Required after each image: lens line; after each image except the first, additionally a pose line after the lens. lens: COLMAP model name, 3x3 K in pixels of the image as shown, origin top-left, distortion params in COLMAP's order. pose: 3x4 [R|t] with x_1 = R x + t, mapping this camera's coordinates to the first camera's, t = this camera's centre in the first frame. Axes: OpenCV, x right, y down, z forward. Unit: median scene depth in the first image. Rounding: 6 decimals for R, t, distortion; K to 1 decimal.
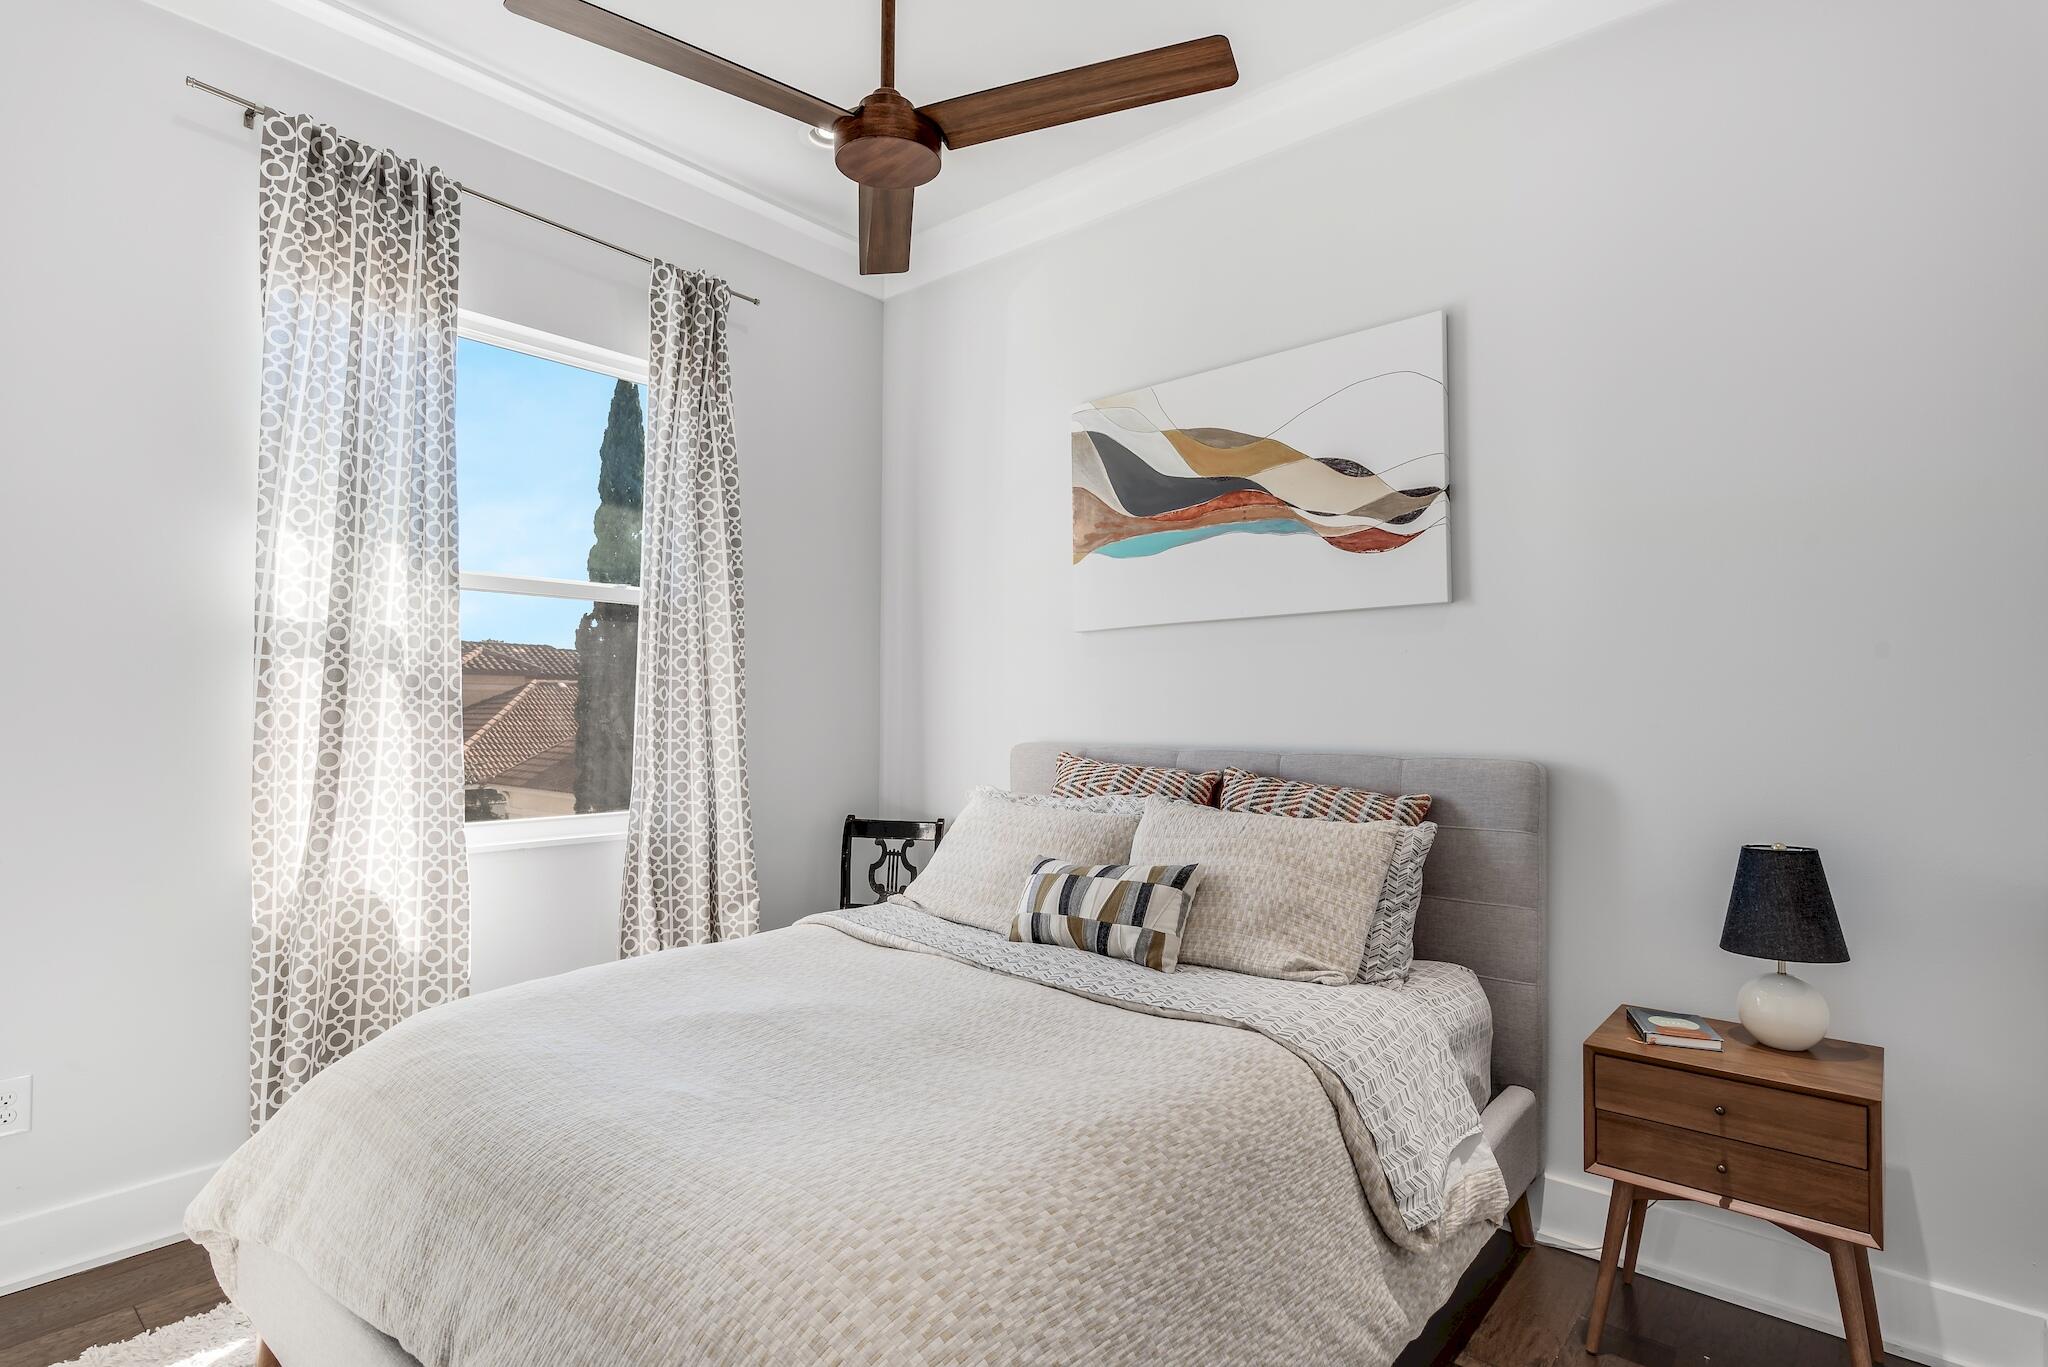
lens RADIAL K [[1029.8, 0, 1048.2], [0, 1029.8, 637.5], [0, 0, 1]] dist [0.003562, 0.000137]
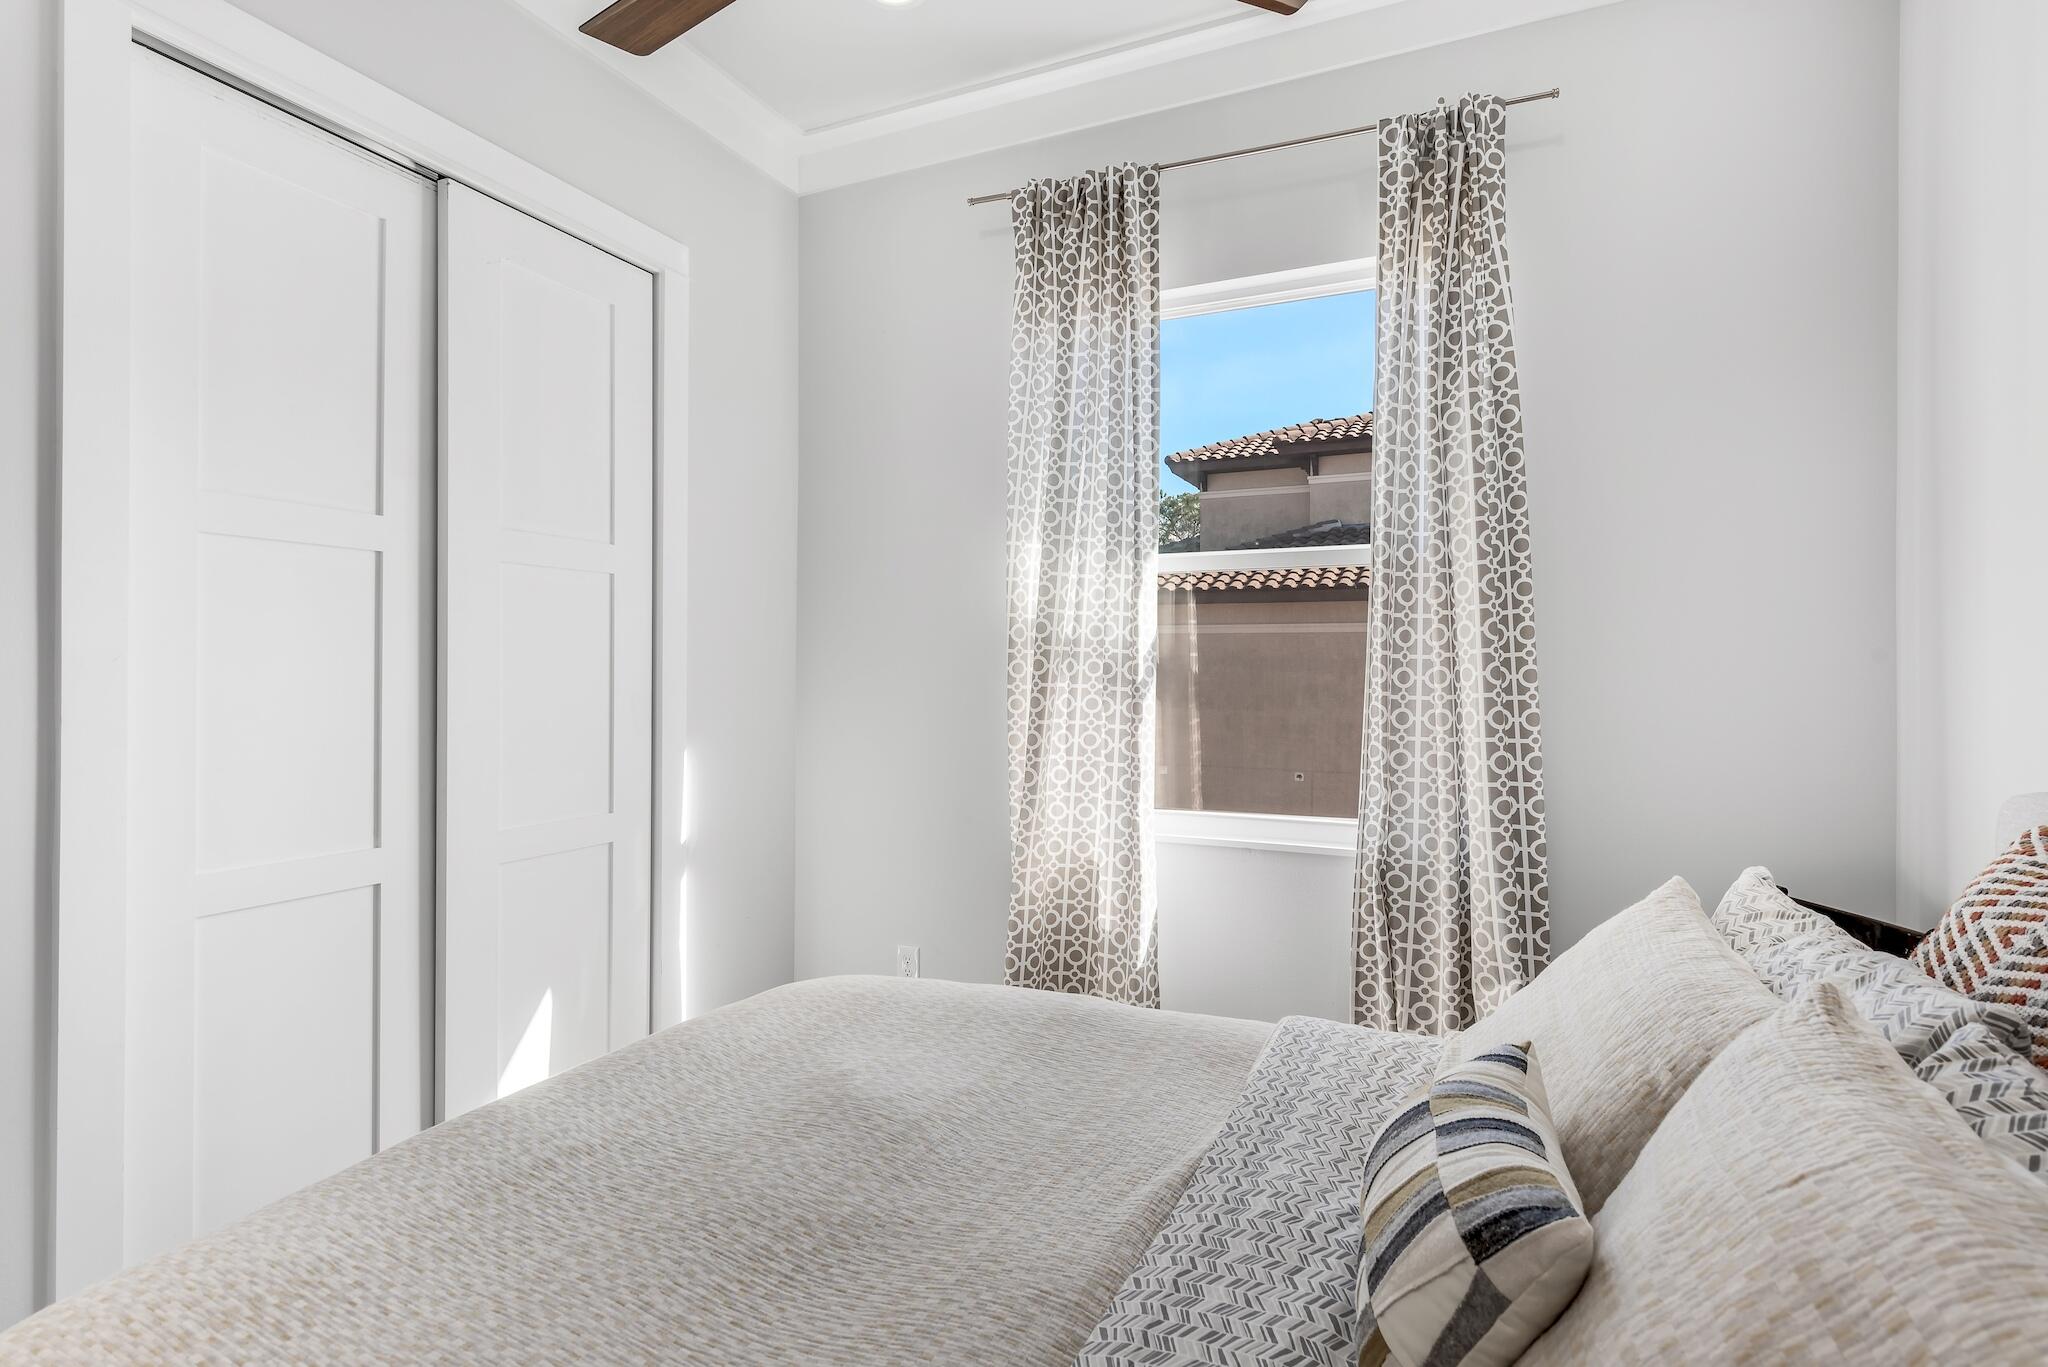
lens RADIAL K [[1029.8, 0, 1048.2], [0, 1029.8, 637.5], [0, 0, 1]] dist [0.003562, 0.000137]
pose [[0.261002, -0.037783, -0.964599, 0.366369], [0.065440, 0.997628, -0.021370, 0.029129], [0.963118, -0.057546, 0.262855, 0.663063]]
